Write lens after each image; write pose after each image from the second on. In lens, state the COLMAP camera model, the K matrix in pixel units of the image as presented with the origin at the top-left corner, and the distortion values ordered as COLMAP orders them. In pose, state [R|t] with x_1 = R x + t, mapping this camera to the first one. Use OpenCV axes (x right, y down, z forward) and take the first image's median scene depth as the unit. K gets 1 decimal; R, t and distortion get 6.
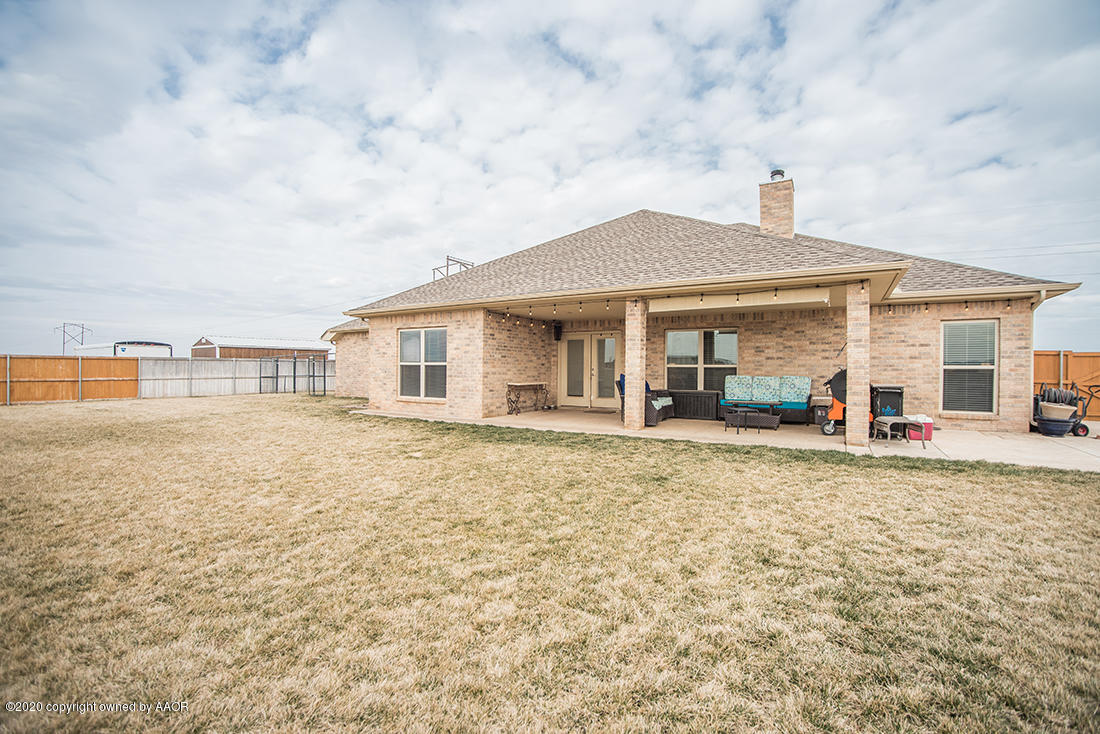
lens RADIAL K [[498.9, 0, 562.4], [0, 498.9, 359.6], [0, 0, 1]] dist [-0.022425, 0.002316]
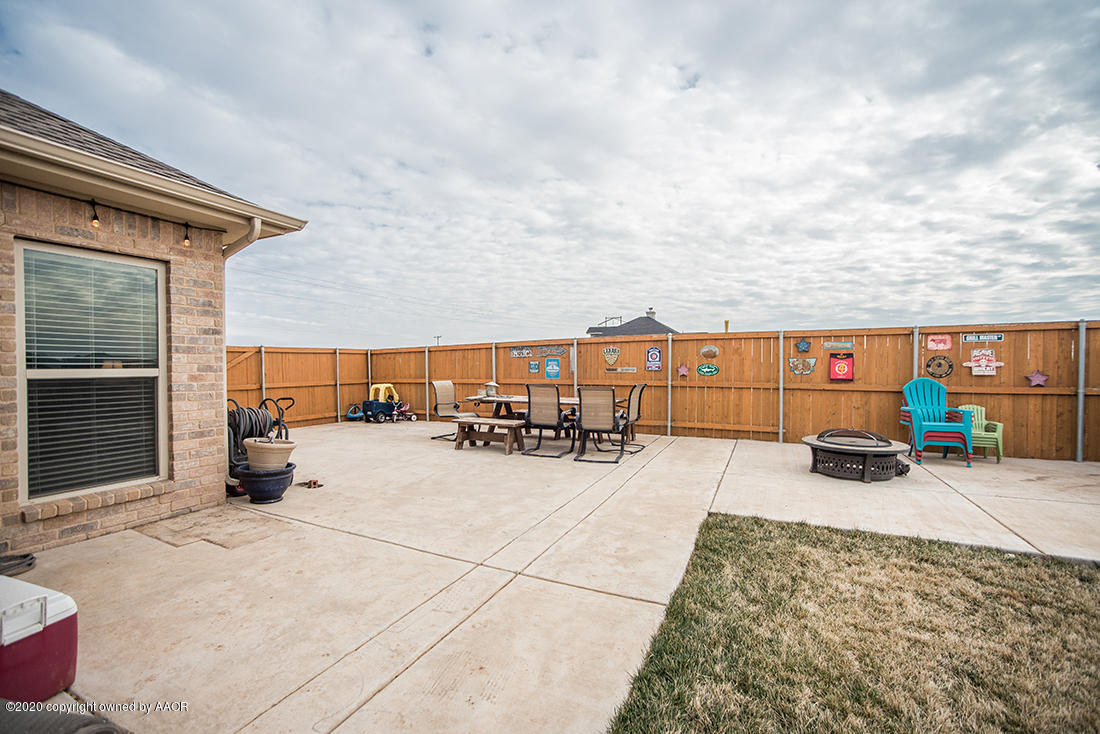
lens RADIAL K [[475.5, 0, 548.8], [0, 475.5, 373.5], [0, 0, 1]] dist [-0.026001, 0.006786]
pose [[-0.072284, -0.026697, 0.997027, 0.370852], [-0.018688, 0.999502, 0.025409, -0.000395], [-0.997209, -0.016796, -0.072747, 0.577727]]
